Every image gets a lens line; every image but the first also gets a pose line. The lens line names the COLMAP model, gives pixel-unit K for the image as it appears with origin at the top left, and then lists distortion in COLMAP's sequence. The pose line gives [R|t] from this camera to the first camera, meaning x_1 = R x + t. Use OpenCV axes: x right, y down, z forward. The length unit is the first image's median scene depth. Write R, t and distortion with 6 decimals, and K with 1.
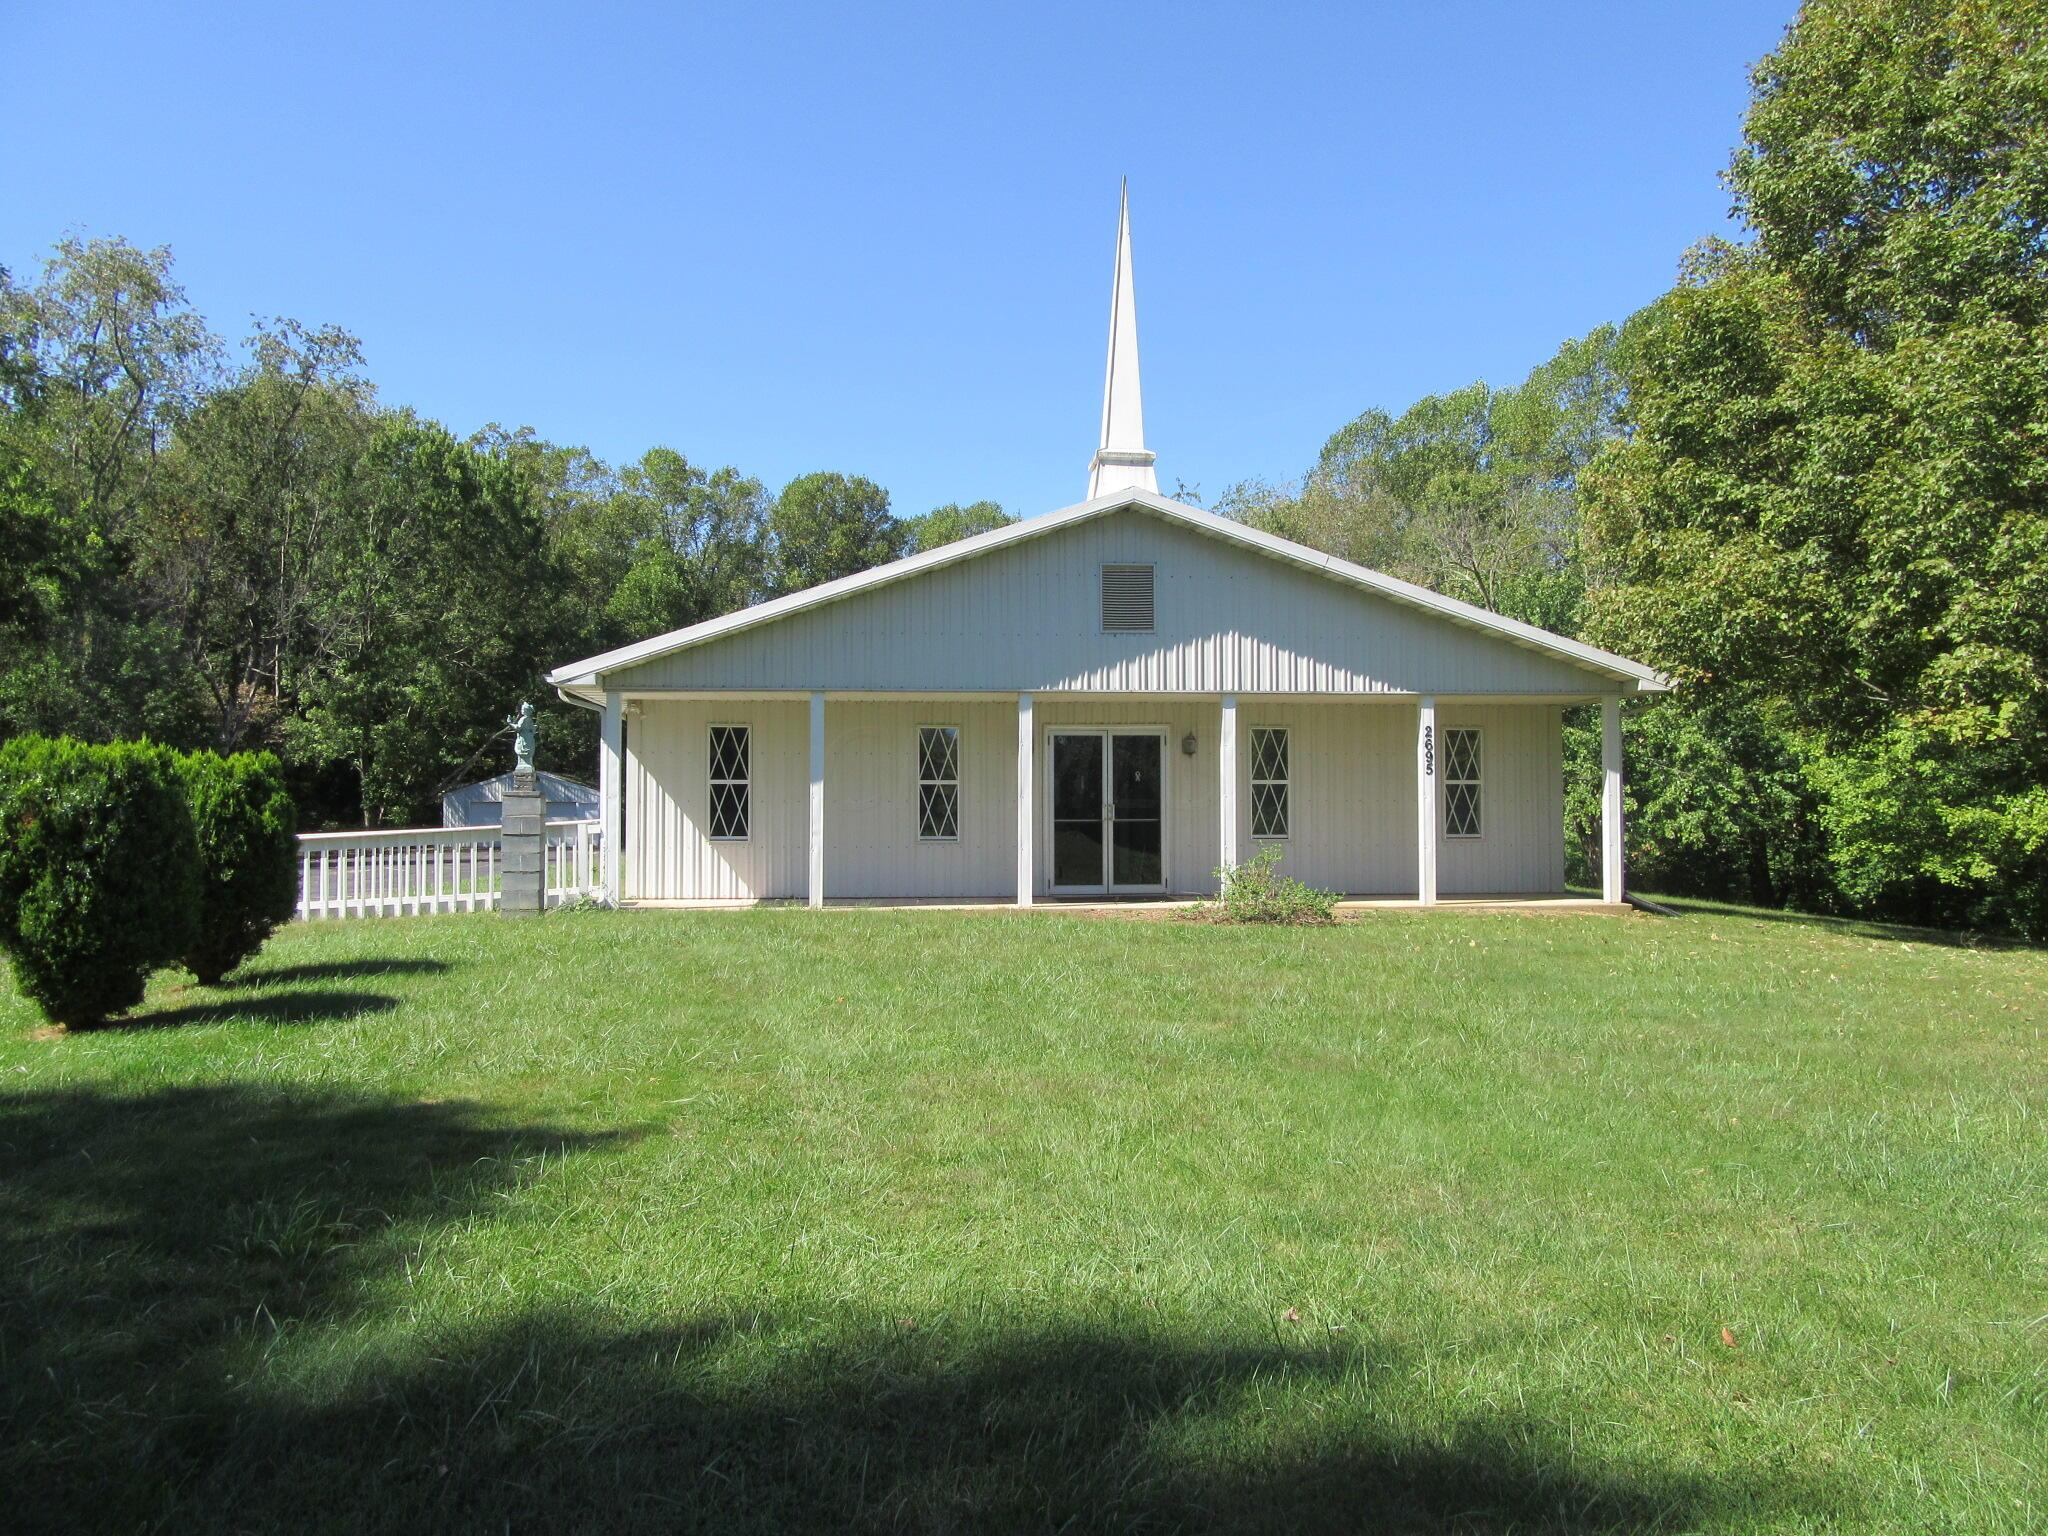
lens RADIAL K [[1538.5, 0, 1054.4], [0, 1538.5, 767.0], [0, 0, 1]] dist [0.008464, -0.004243]
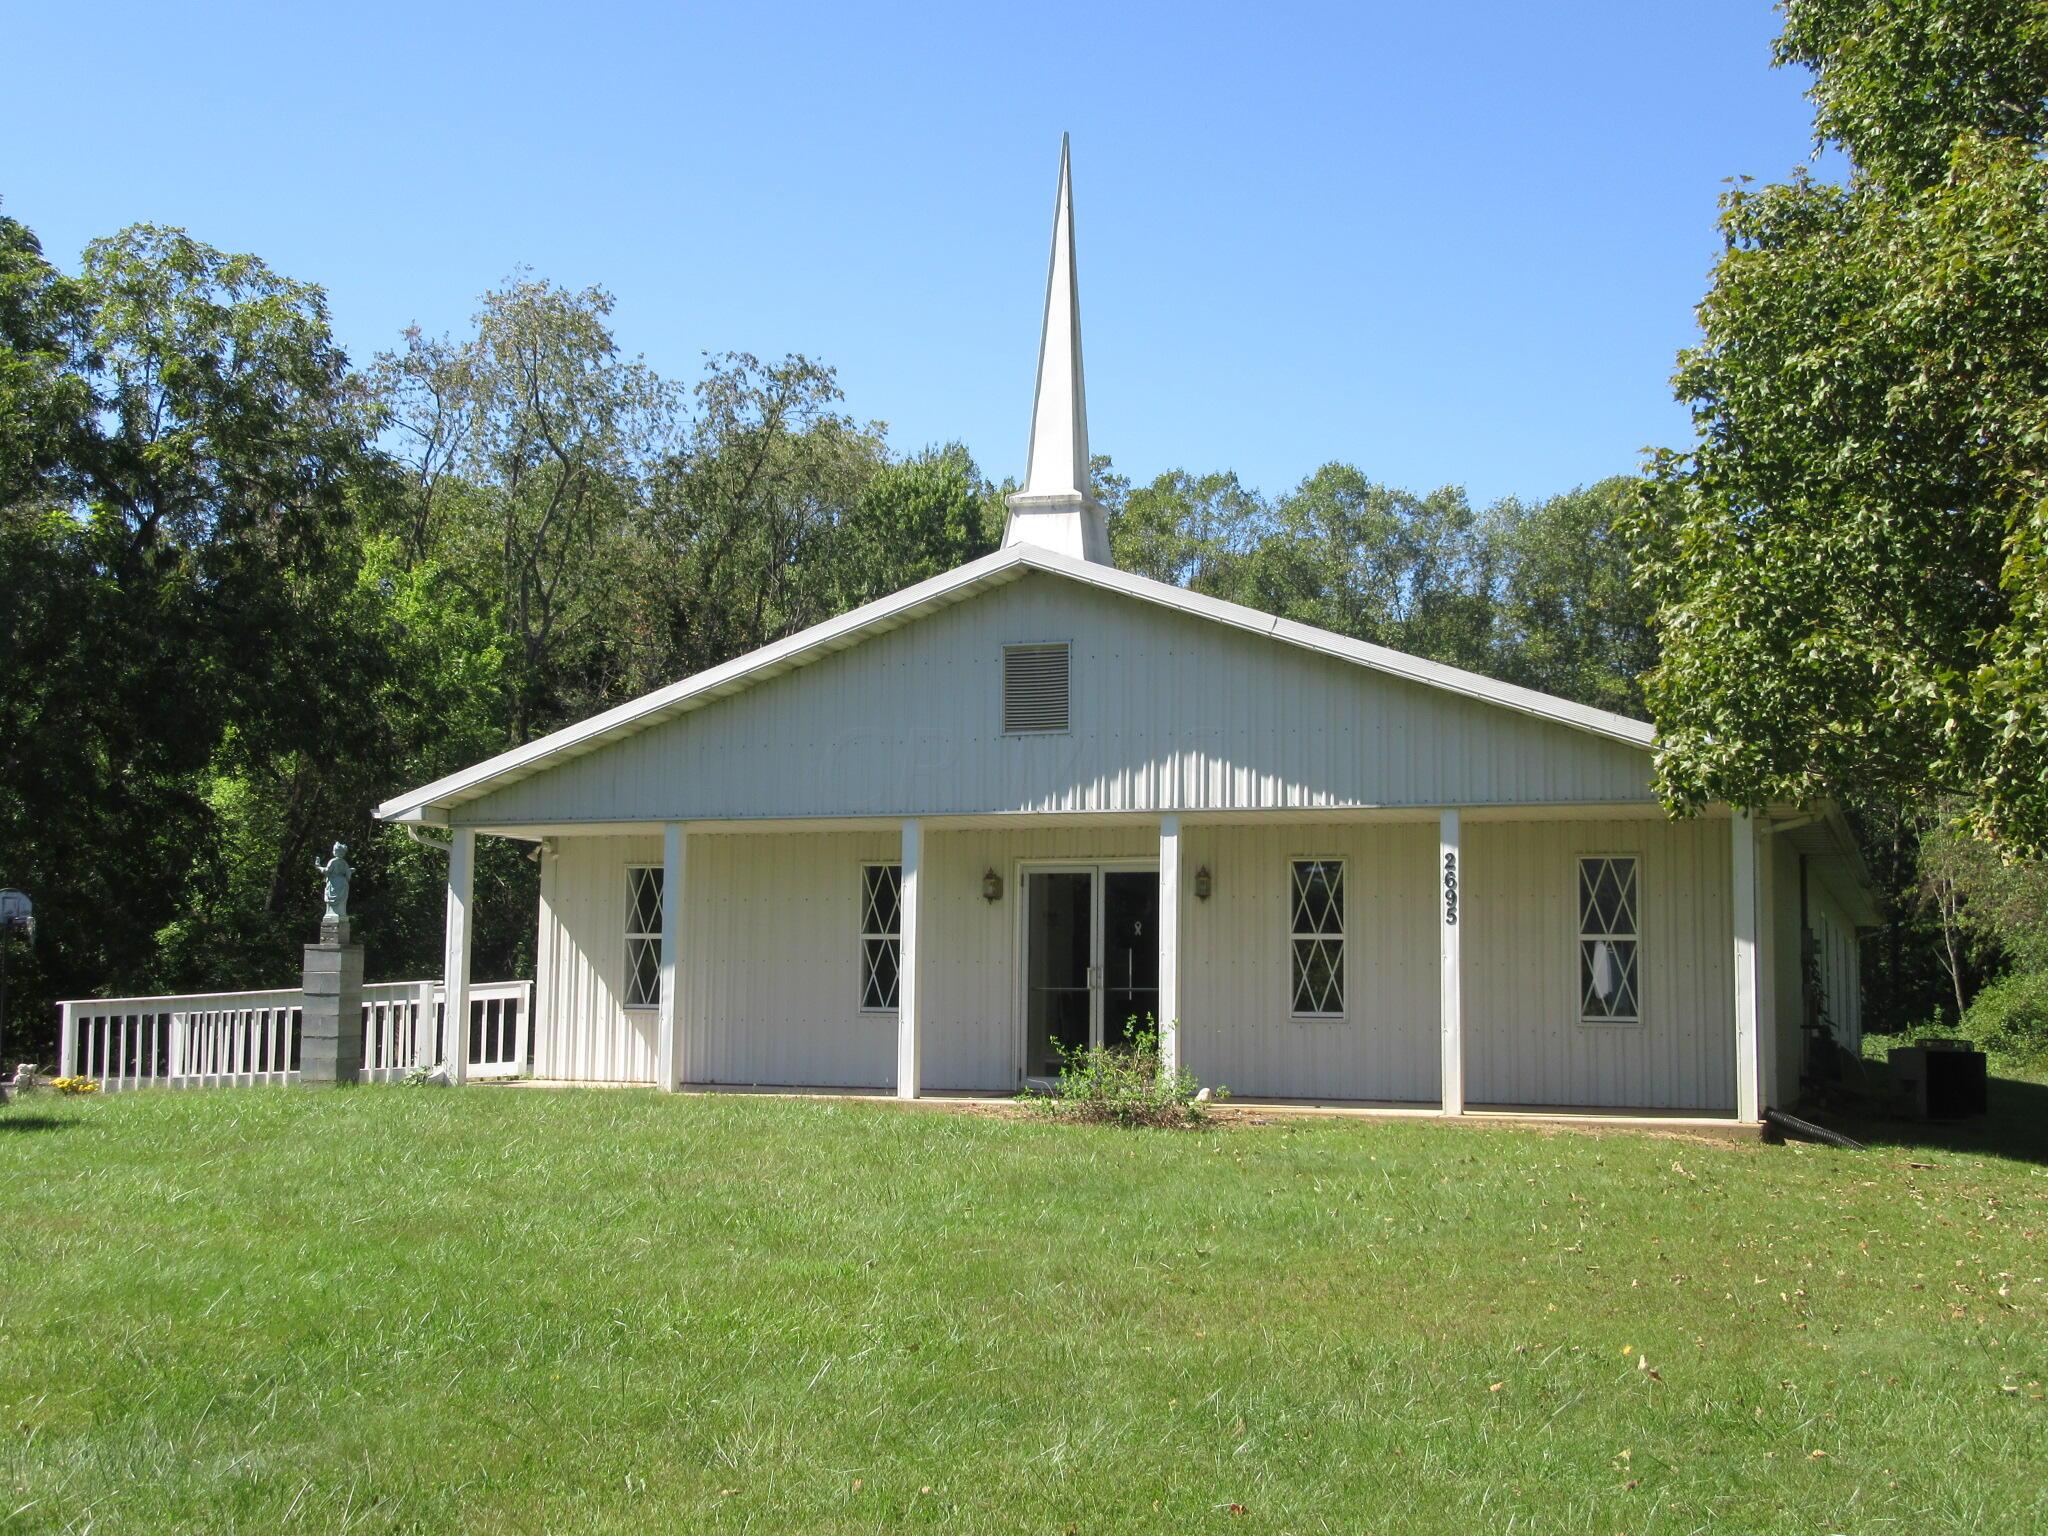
lens RADIAL K [[2455.2, 0, 1047.5], [0, 2455.2, 768.2], [0, 0, 1]] dist [0.032617, 0.000000]
pose [[0.895695, -0.031107, -0.443580, 0.578125], [-0.000218, 0.997519, -0.070393, 0.013077], [0.444669, 0.063148, 0.893466, -0.065024]]
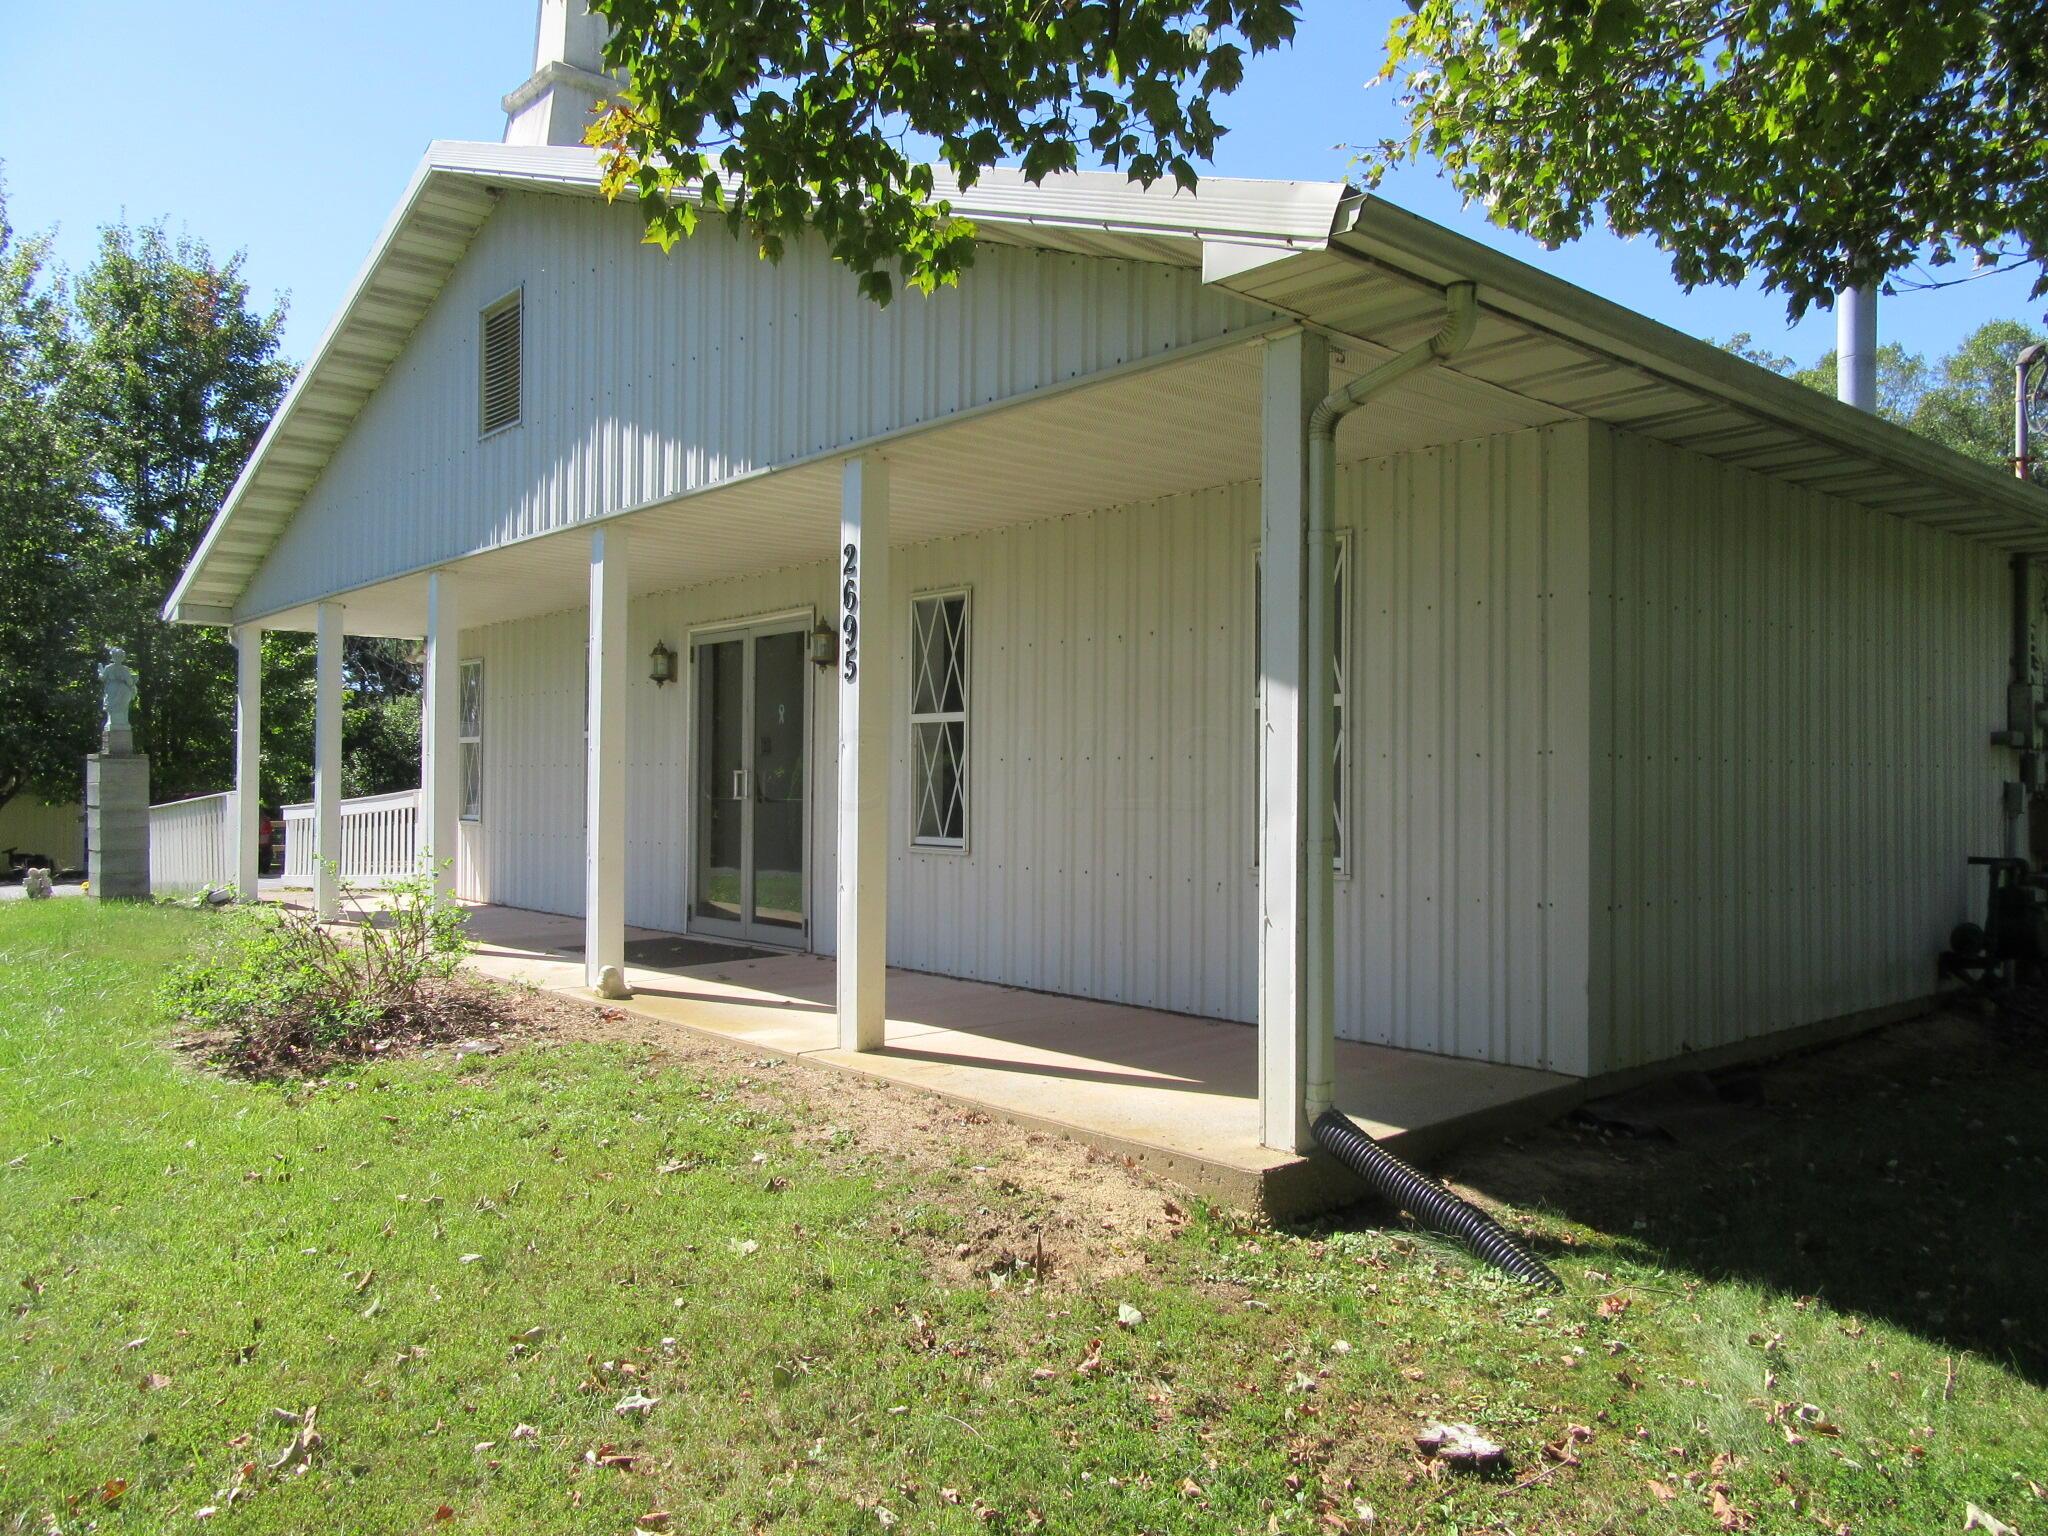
lens RADIAL K [[1538.5, 0, 1030.8], [0, 1538.5, 767.5], [0, 0, 1]] dist [0.008464, -0.004243]
pose [[0.569528, -0.004380, -0.821960, 0.564711], [0.016048, 0.999854, 0.005792, 0.023979], [0.821815, -0.016490, 0.569516, 0.843637]]
